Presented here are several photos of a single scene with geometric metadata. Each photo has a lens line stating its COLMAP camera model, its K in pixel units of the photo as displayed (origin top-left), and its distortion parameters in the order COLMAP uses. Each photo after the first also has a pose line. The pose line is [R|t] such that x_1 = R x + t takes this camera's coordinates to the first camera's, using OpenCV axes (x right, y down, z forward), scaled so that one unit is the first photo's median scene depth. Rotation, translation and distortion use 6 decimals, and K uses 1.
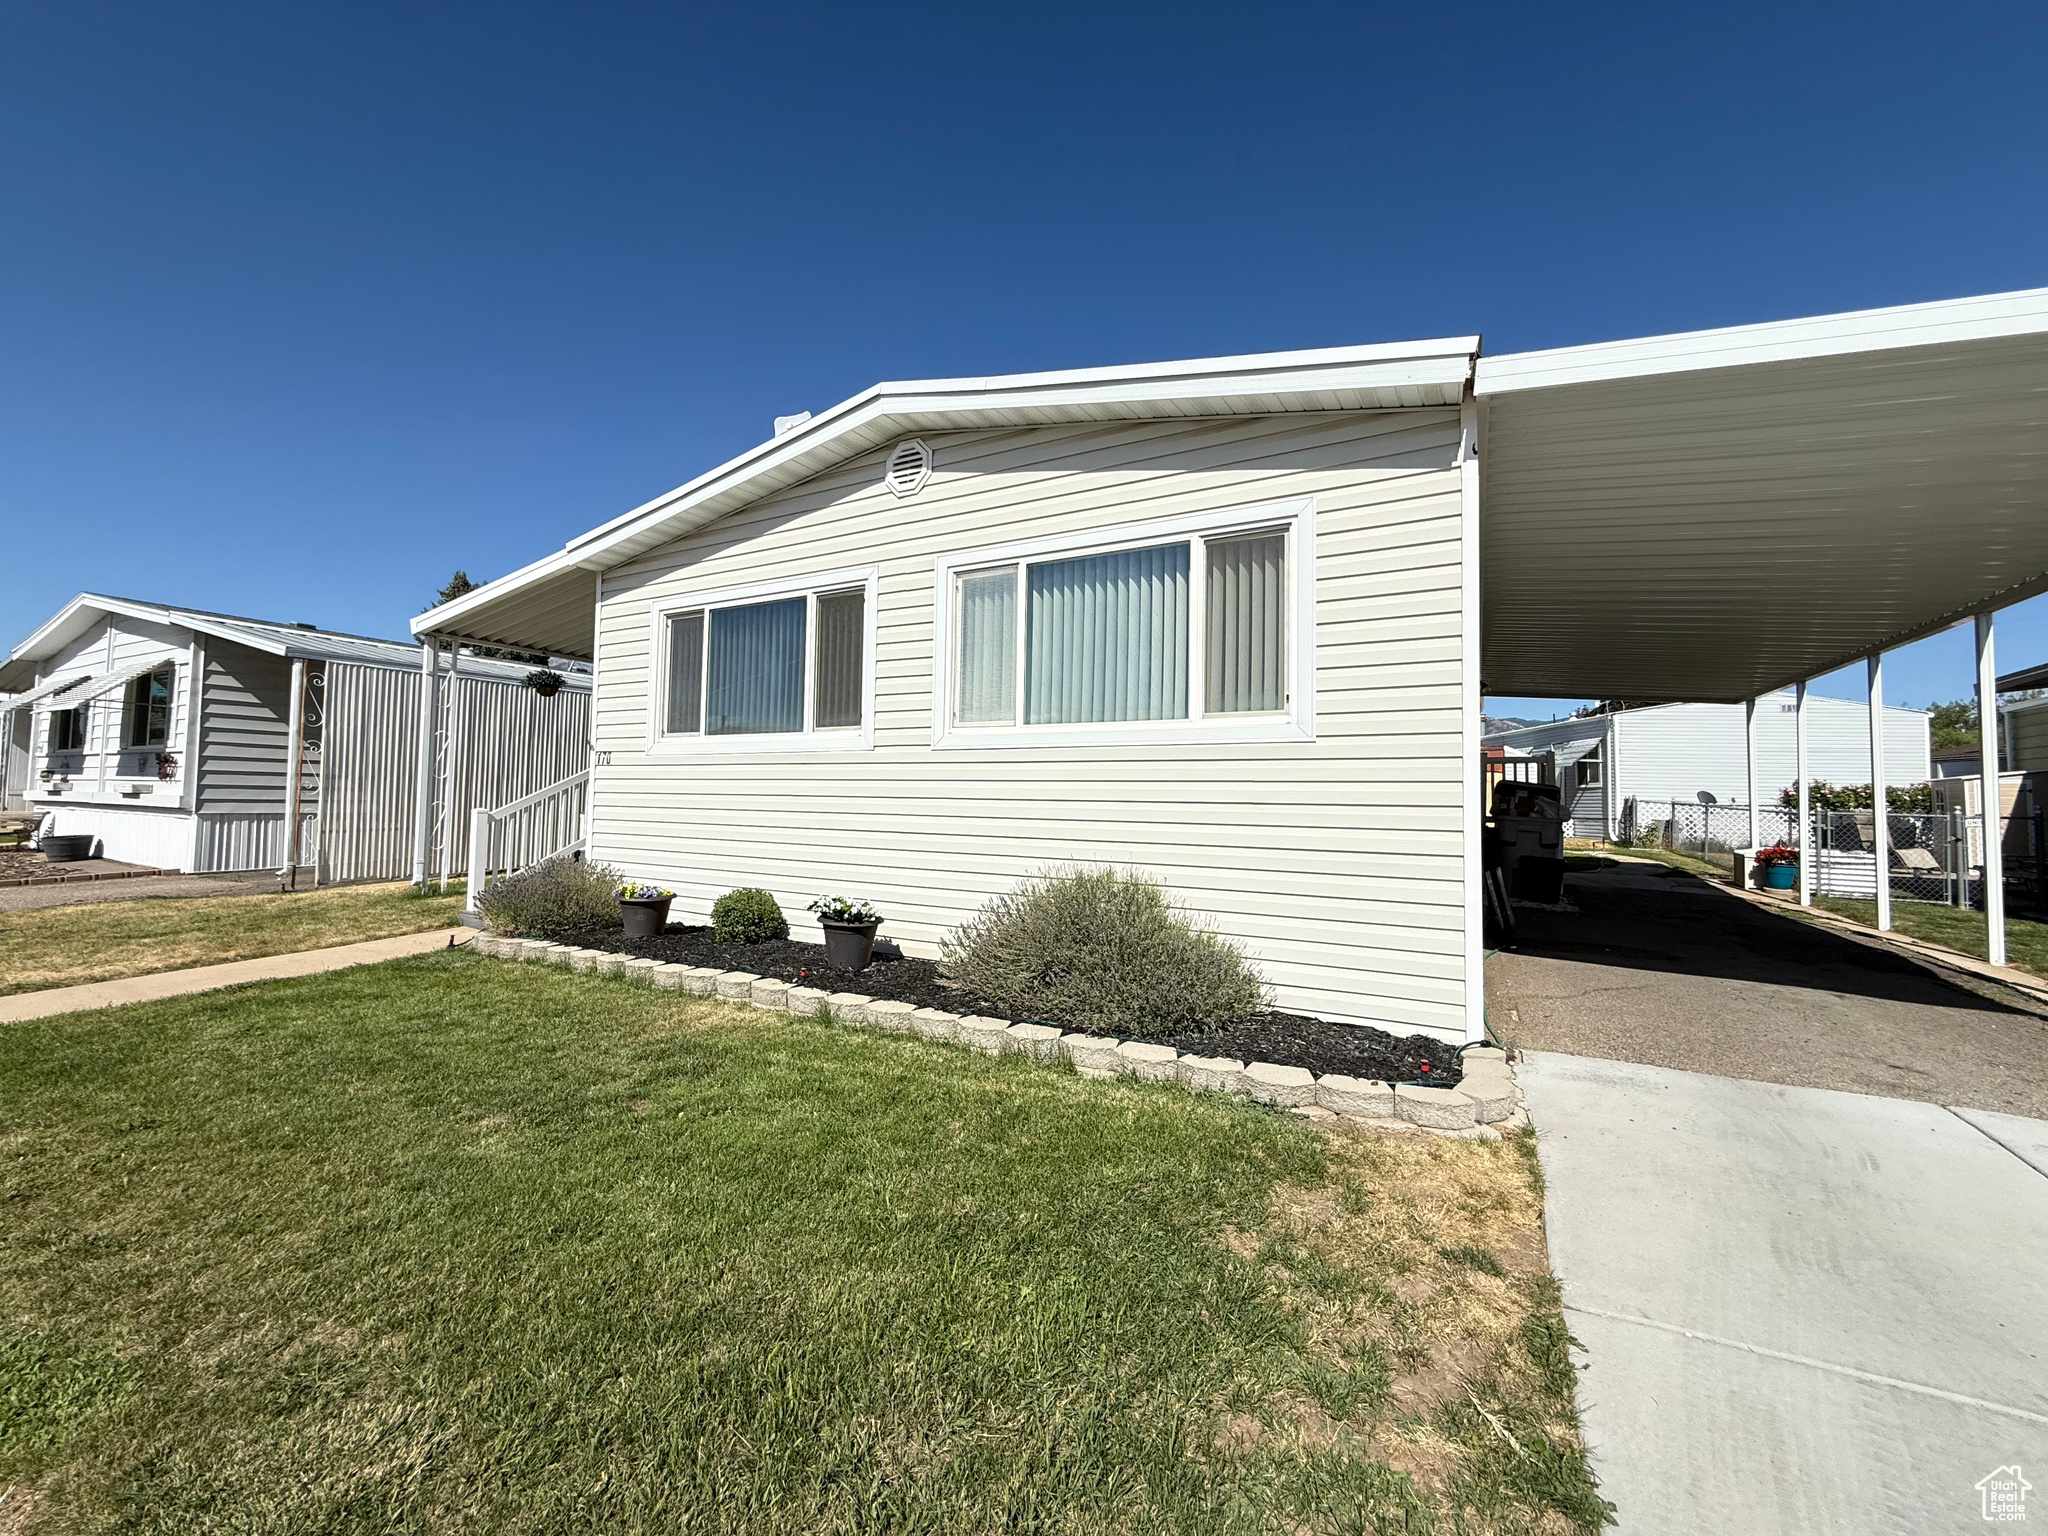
lens RADIAL K [[823.4, 0, 1024.0], [0, 823.4, 768.0], [0, 0, 1]] dist [0.007432, 0.000378]
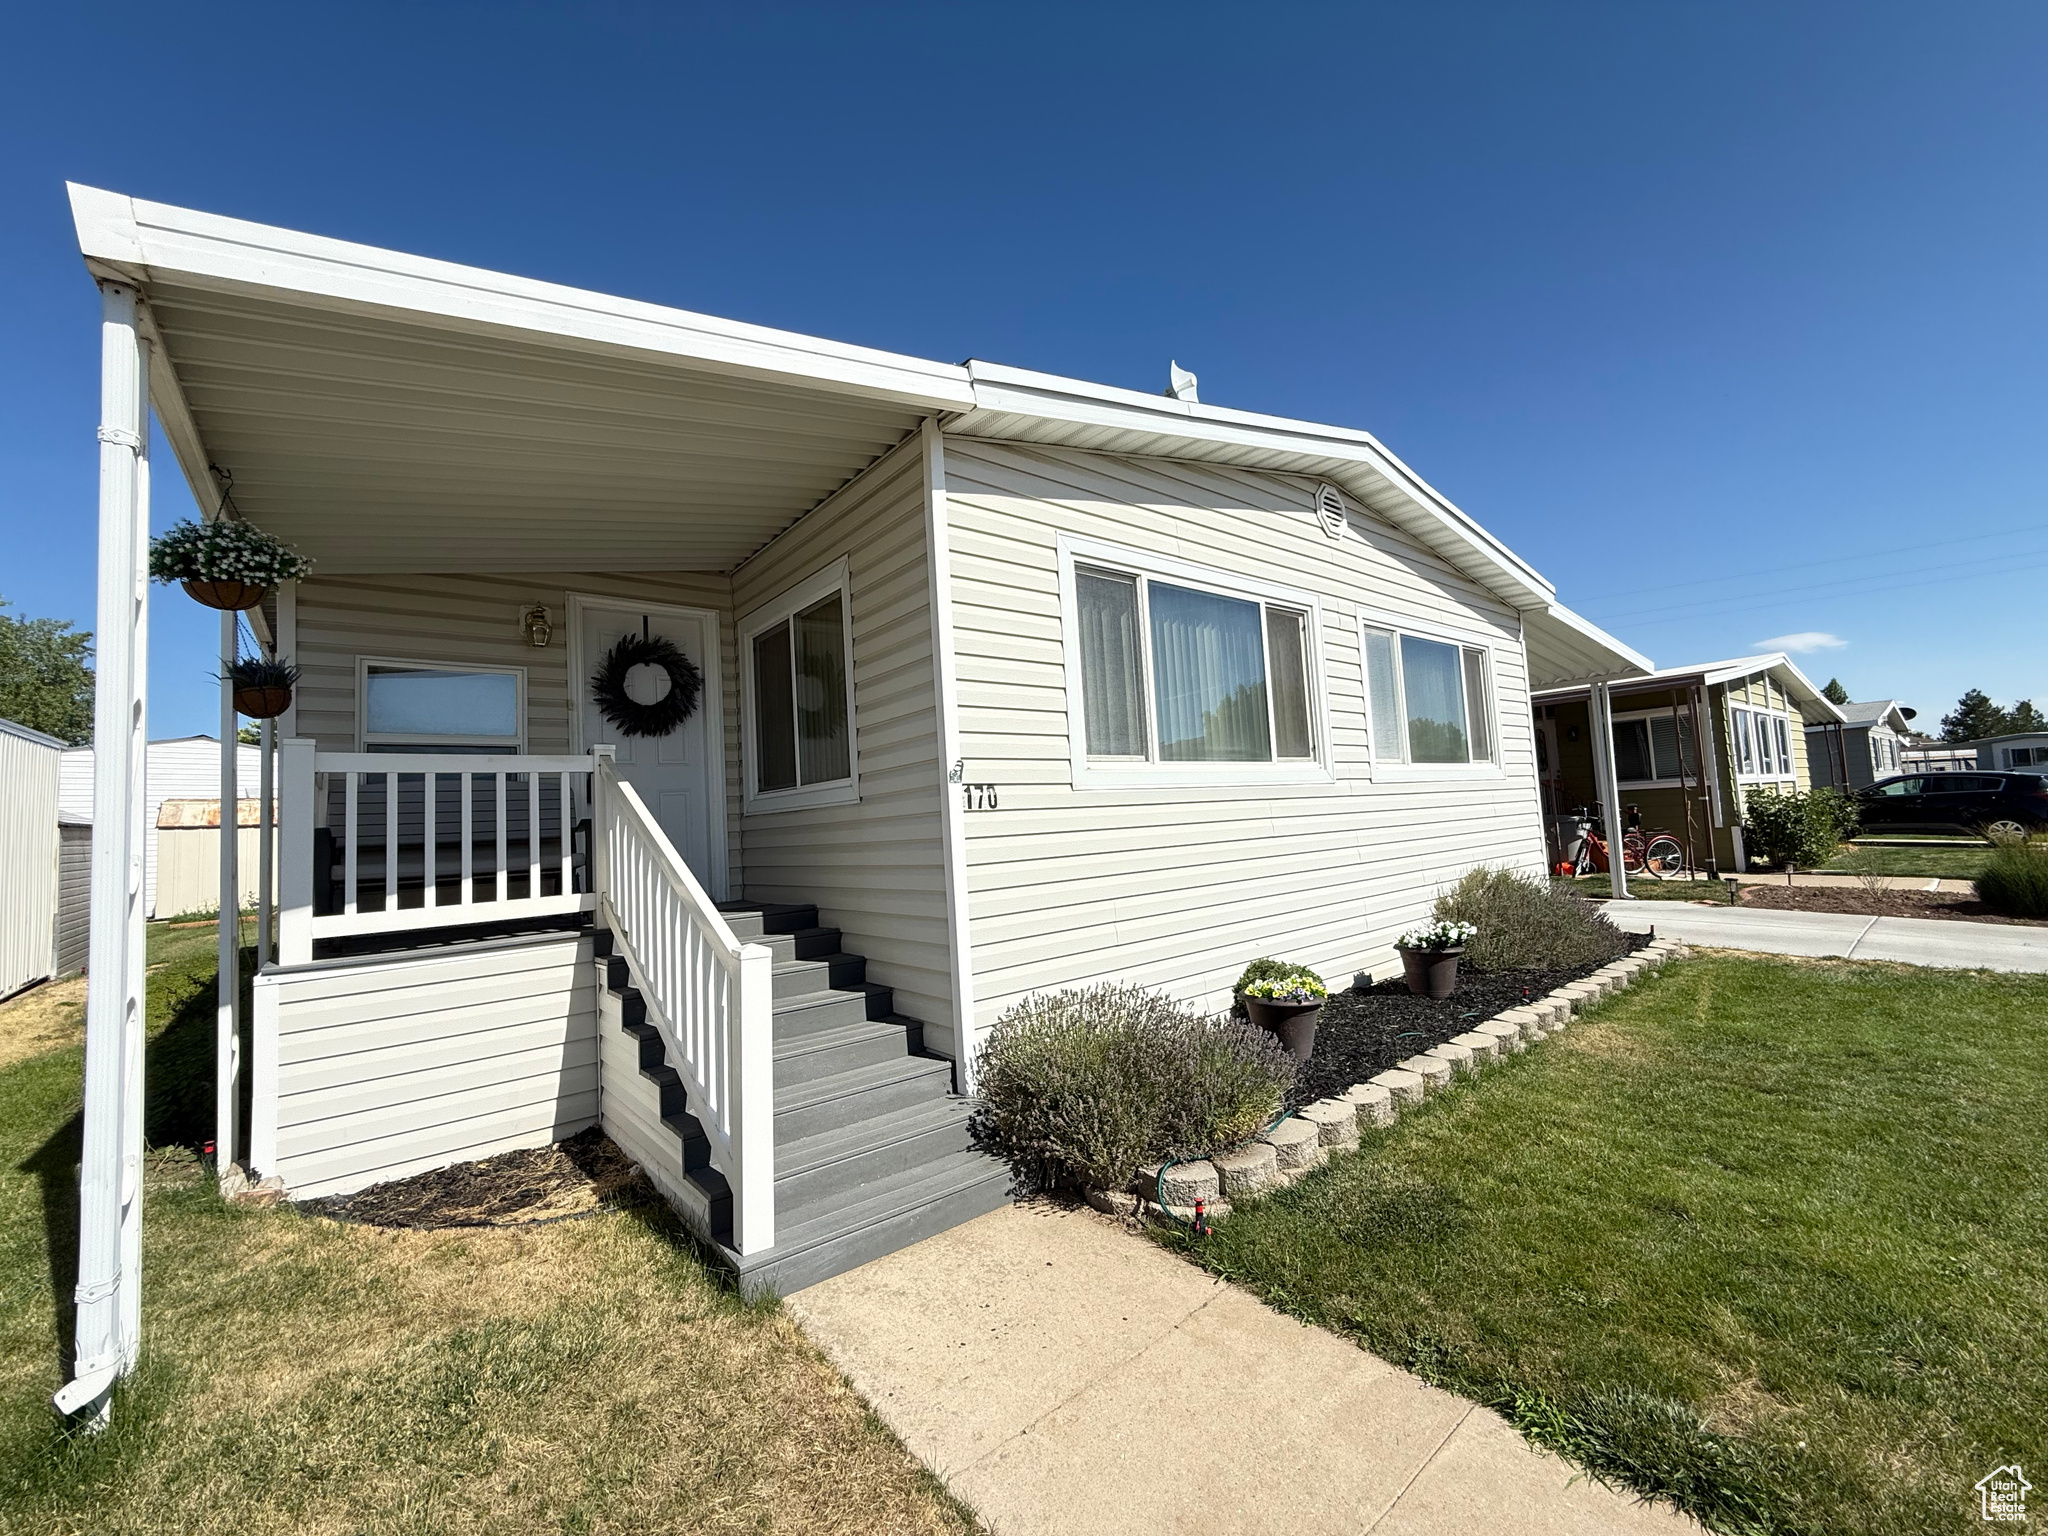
lens RADIAL K [[818.3, 0, 1023.0], [0, 818.3, 764.2], [0, 0, 1]] dist [-0.004571, 0.001026]
pose [[0.371685, 0.031855, 0.927812, -0.996648], [0.022802, 0.998796, -0.043427, -0.009300], [-0.928079, 0.037297, 0.370511, 0.804066]]
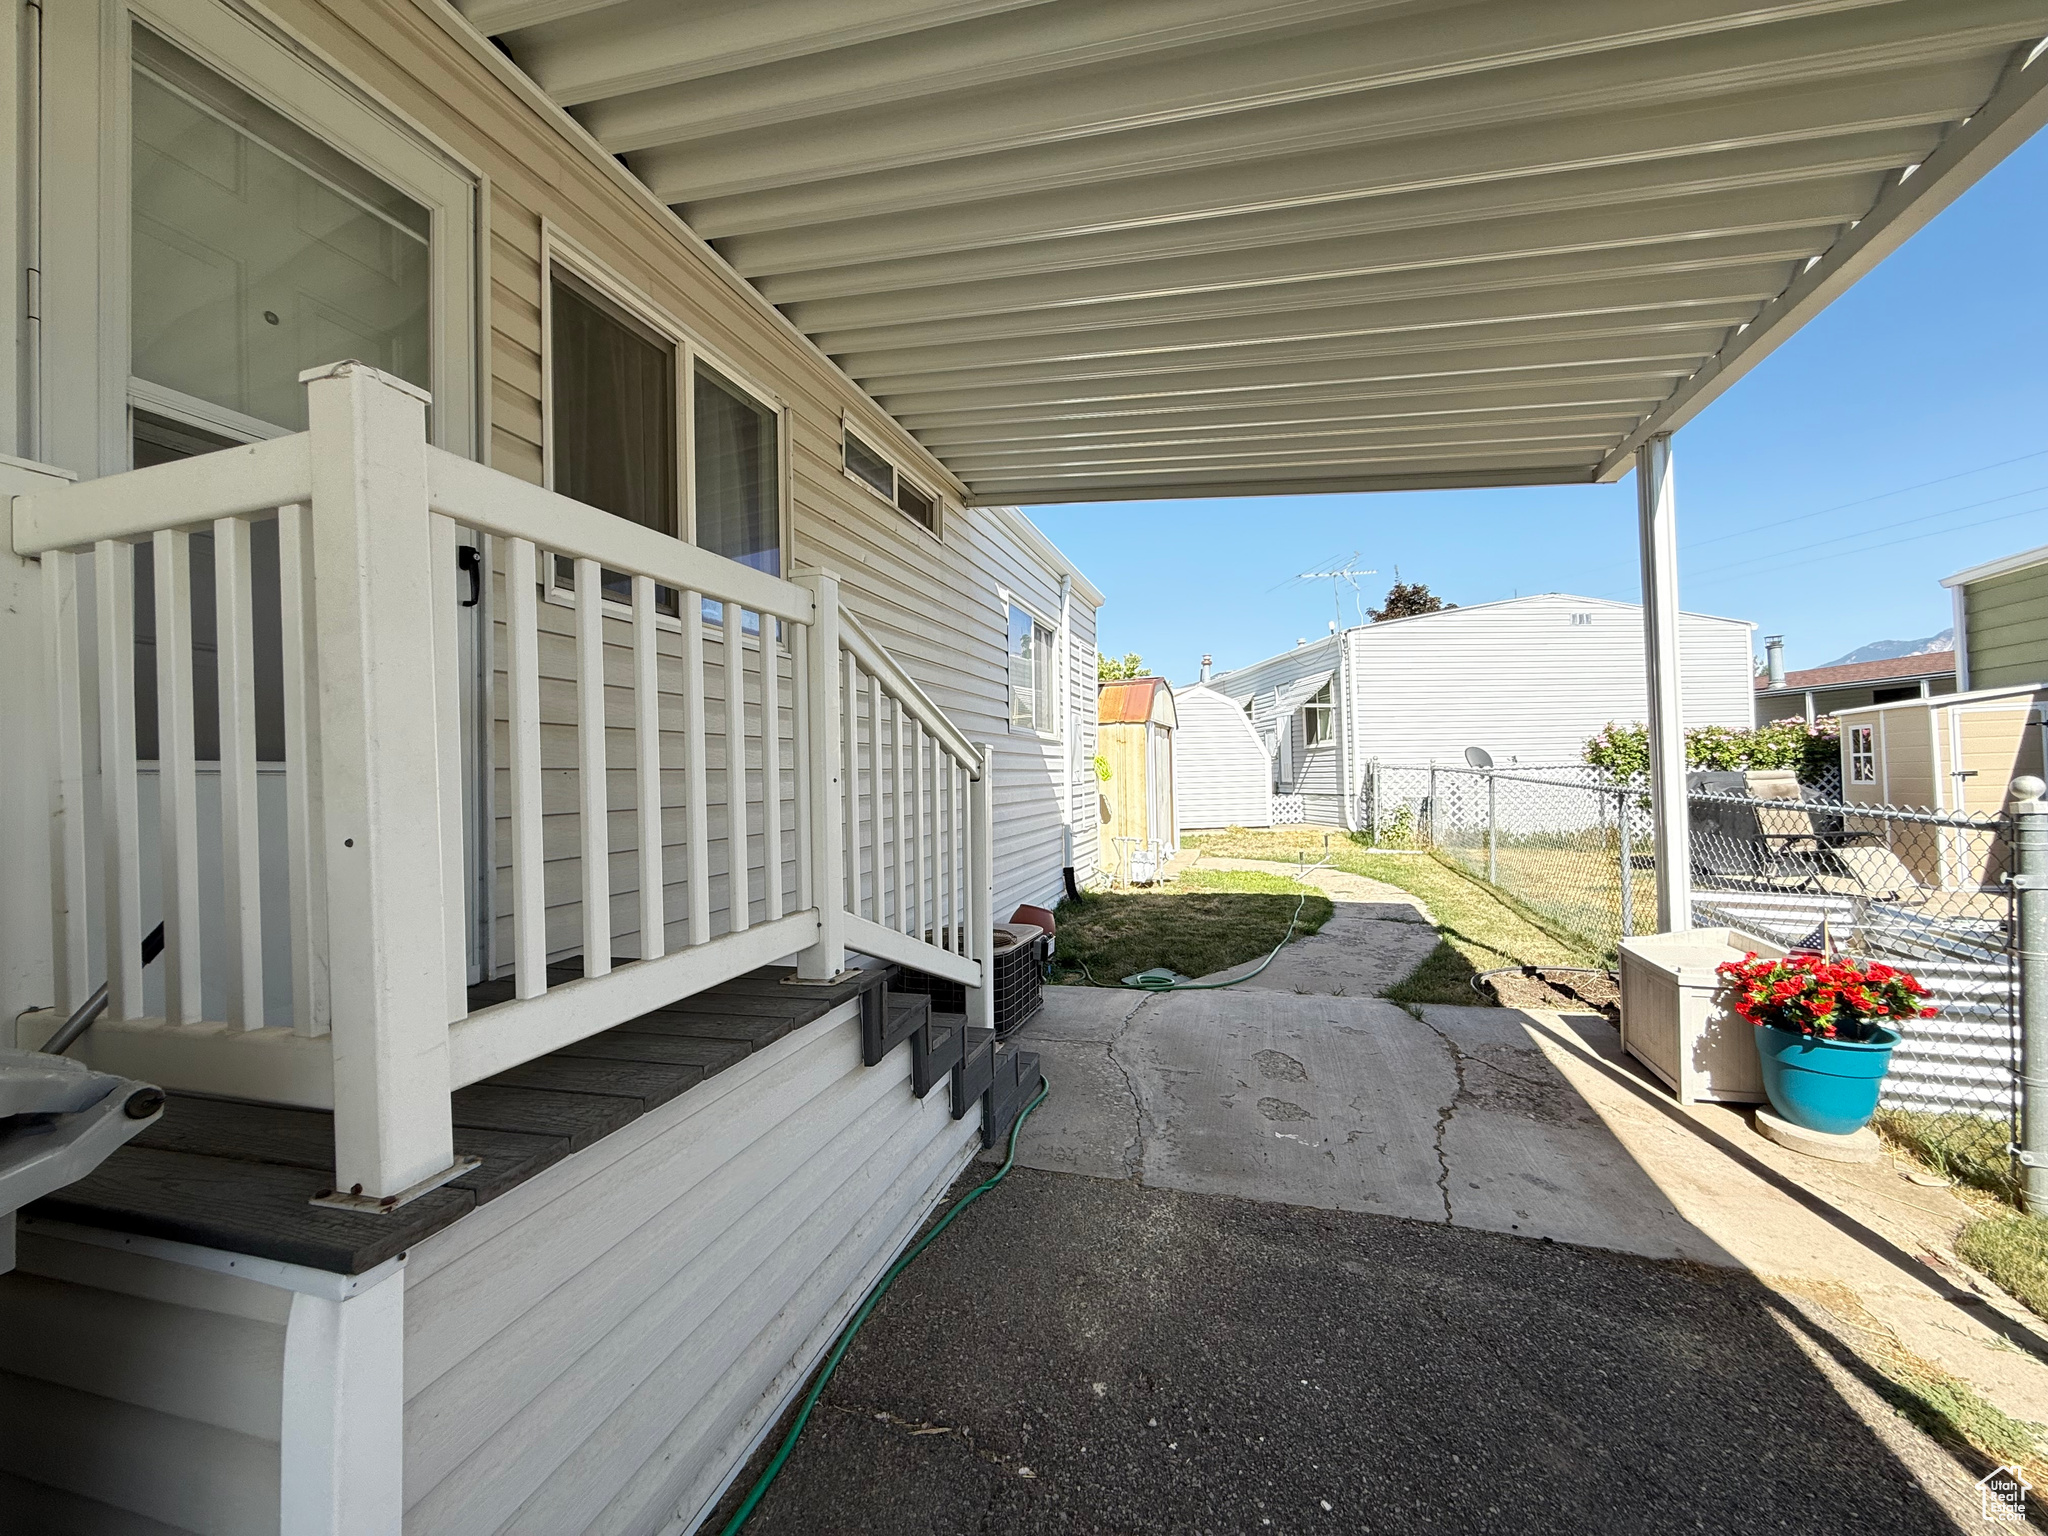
lens RADIAL K [[818.3, 0, 1023.0], [0, 818.3, 764.2], [0, 0, 1]] dist [-0.004571, 0.001026]
pose [[0.977686, -0.040737, 0.206082, 0.970963], [0.035257, 0.998922, 0.030196, 0.028074], [-0.207090, -0.022256, 0.978069, 1.256946]]
